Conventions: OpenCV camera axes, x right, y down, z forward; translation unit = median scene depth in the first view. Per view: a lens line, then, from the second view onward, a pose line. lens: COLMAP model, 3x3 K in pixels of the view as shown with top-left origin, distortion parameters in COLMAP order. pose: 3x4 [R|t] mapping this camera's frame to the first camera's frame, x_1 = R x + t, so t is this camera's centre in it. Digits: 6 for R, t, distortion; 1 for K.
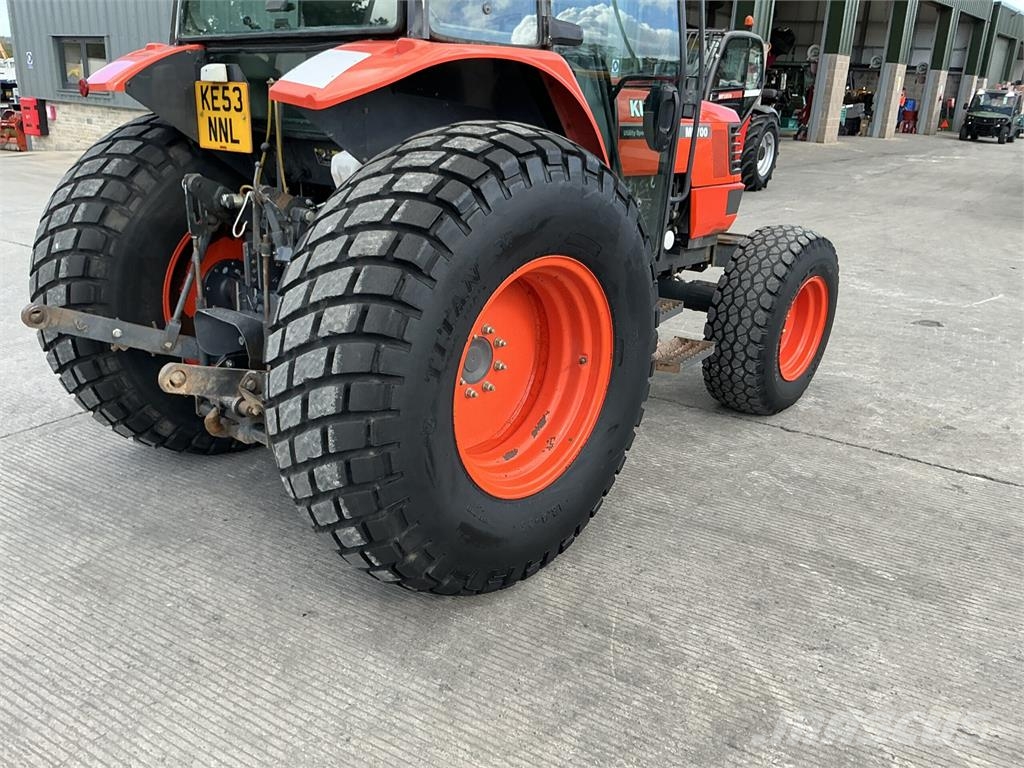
lens RADIAL K [[859.4, 0, 505.1], [0, 859.4, 375.7], [0, 0, 1]] dist [0.114282, -0.242417]
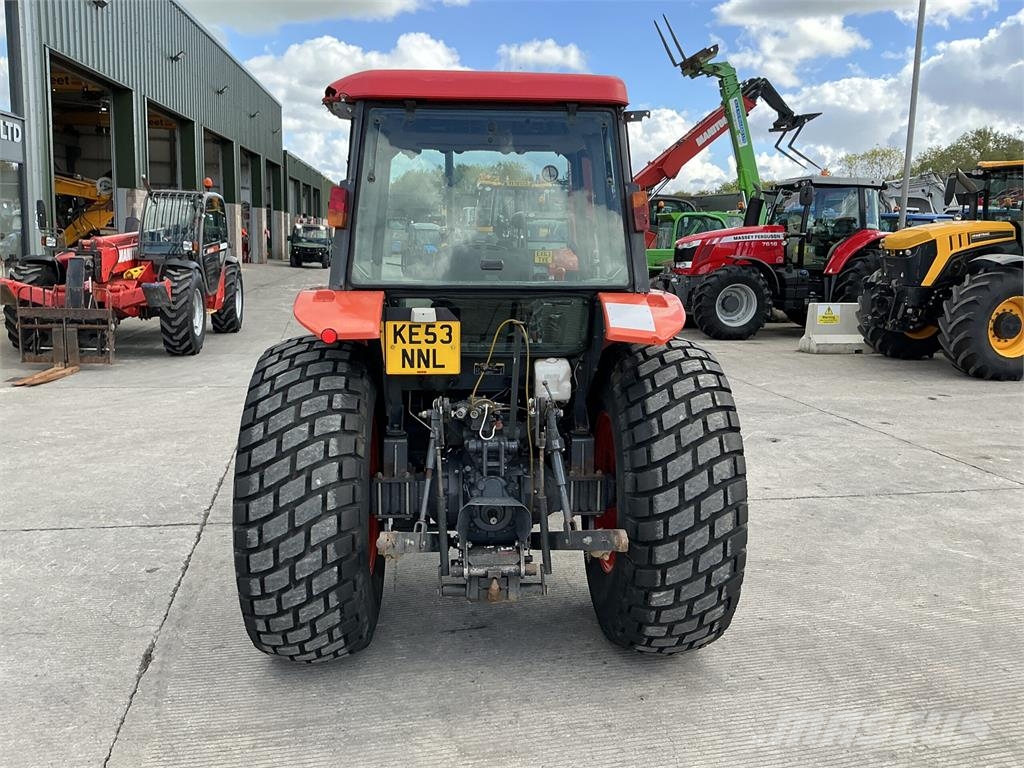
lens RADIAL K [[859.4, 0, 505.1], [0, 859.4, 375.7], [0, 0, 1]] dist [0.114282, -0.242417]
pose [[0.703481, -0.135881, 0.697604, -1.062644], [0.228616, 0.972649, -0.041087, -0.177737], [-0.672941, 0.188387, 0.715305, 0.059187]]
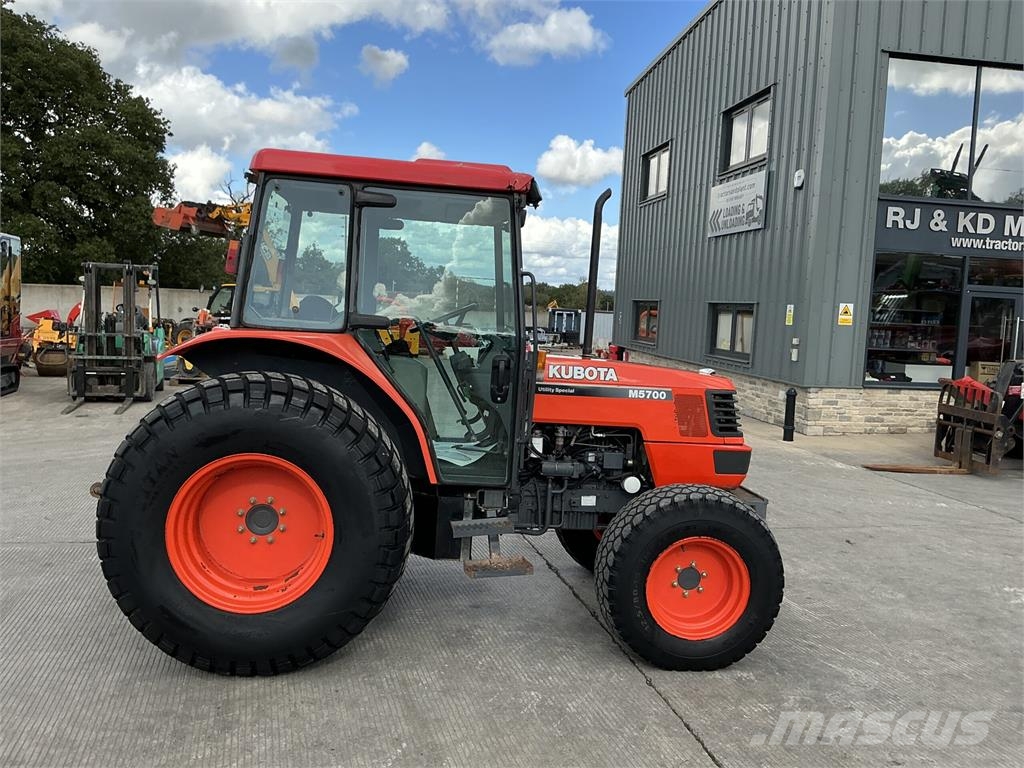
lens RADIAL K [[843.2, 0, 503.1], [0, 843.2, 370.2], [0, 0, 1]] dist [0.125702, -0.232701]
pose [[0.723069, 0.043467, -0.689407, 1.170529], [-0.234351, 0.954265, -0.185627, -0.079787], [0.649808, 0.295784, 0.700186, 0.115450]]
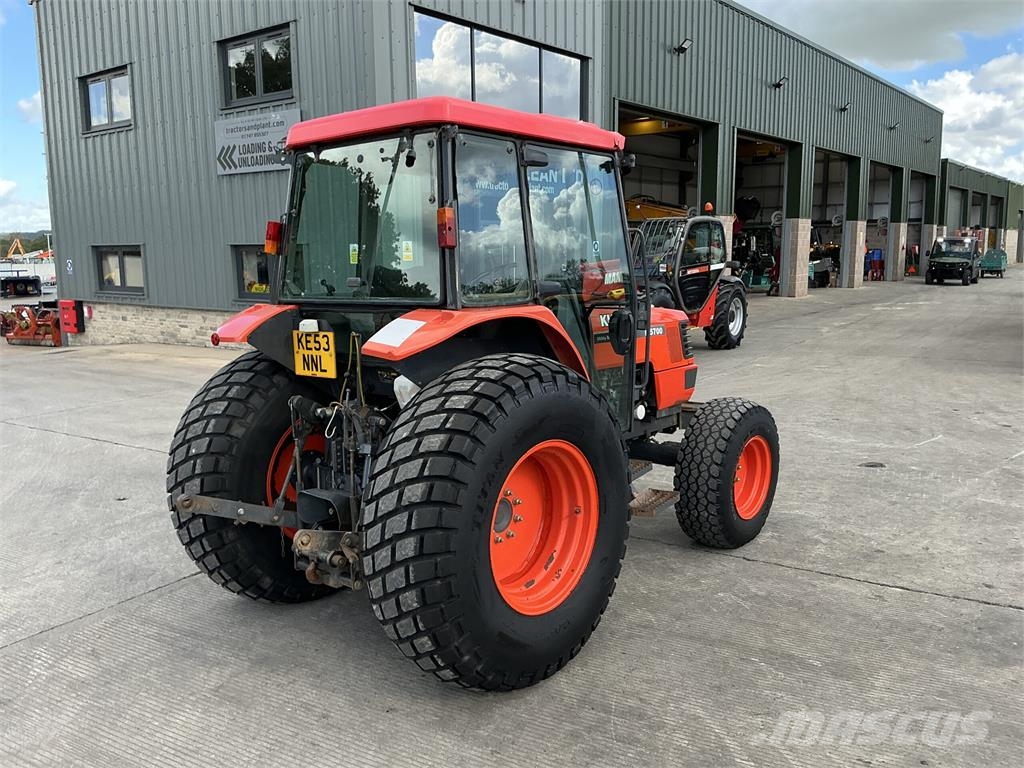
lens RADIAL K [[848.0, 0, 500.2], [0, 848.0, 384.1], [0, 0, 1]] dist [0.164321, -0.345770]
pose [[0.998372, -0.056870, -0.004418, -0.014872], [0.055297, 0.983948, -0.169670, 0.006405], [0.013996, 0.169150, 0.985491, -0.361331]]
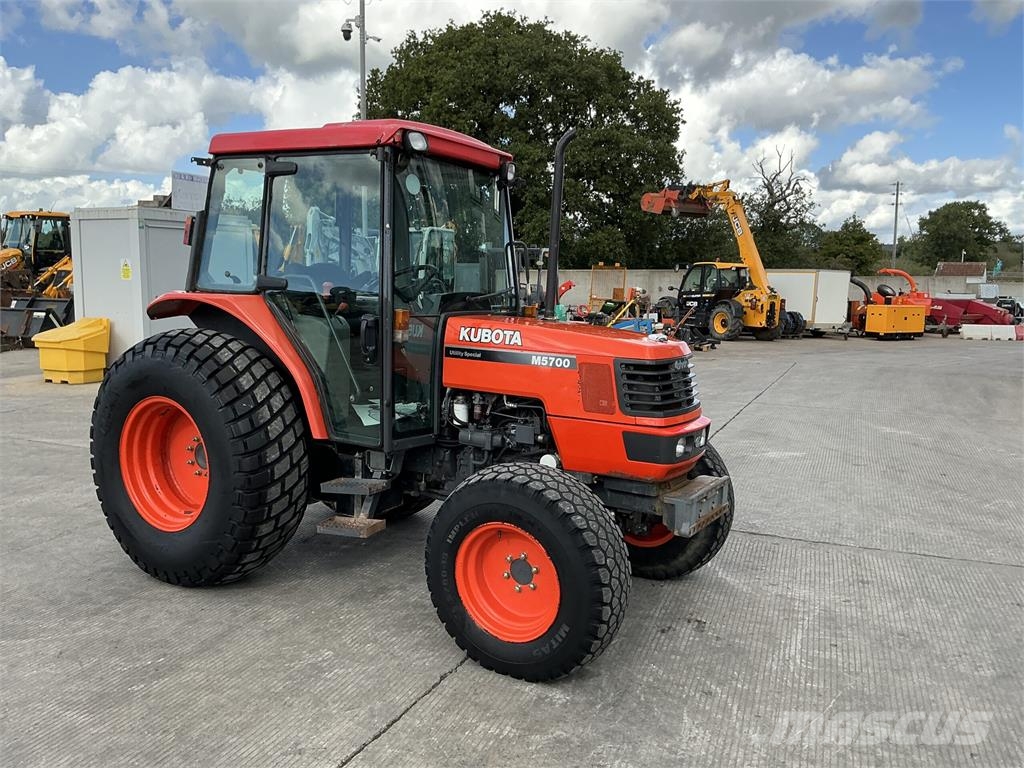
lens RADIAL K [[843.2, 0, 503.1], [0, 843.2, 370.2], [0, 0, 1]] dist [0.125702, -0.232701]
pose [[0.166497, 0.076879, -0.983040, 1.604425], [-0.319273, 0.947451, 0.020020, -0.373630], [0.932922, 0.310525, 0.182293, 1.063760]]
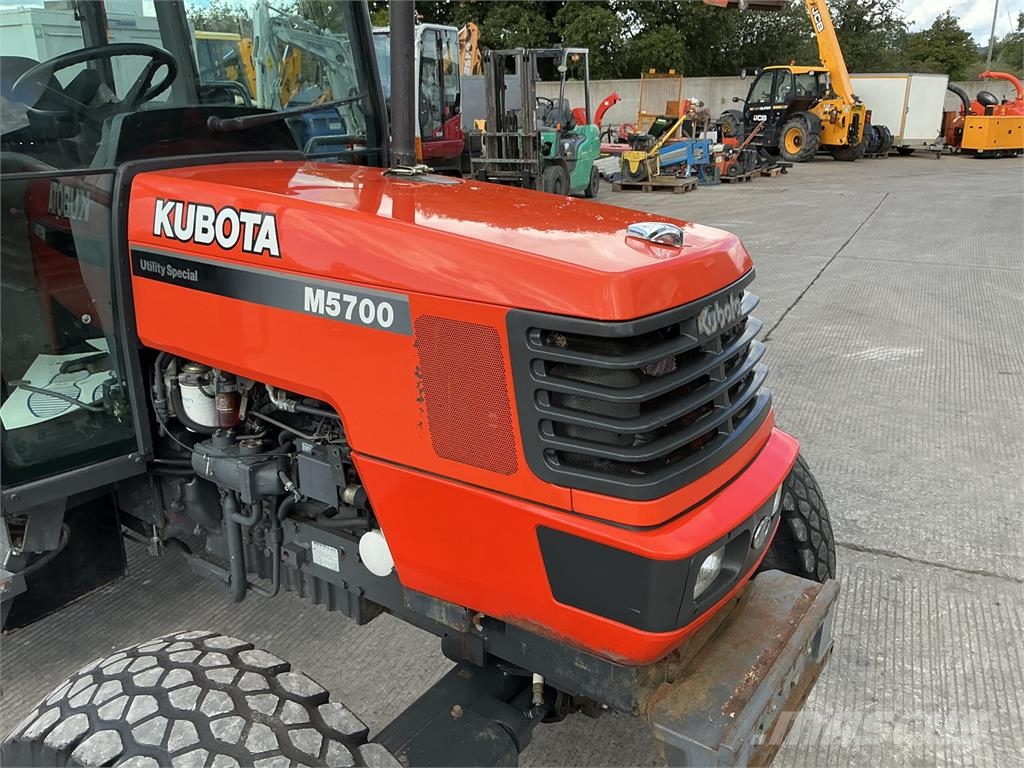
lens RADIAL K [[859.4, 0, 505.1], [0, 859.4, 375.7], [0, 0, 1]] dist [0.114282, -0.242417]
pose [[0.111460, 0.273921, -0.955272, 0.782453], [-0.300218, 0.925629, 0.230392, -0.485166], [0.947336, 0.261110, 0.185407, 1.376934]]
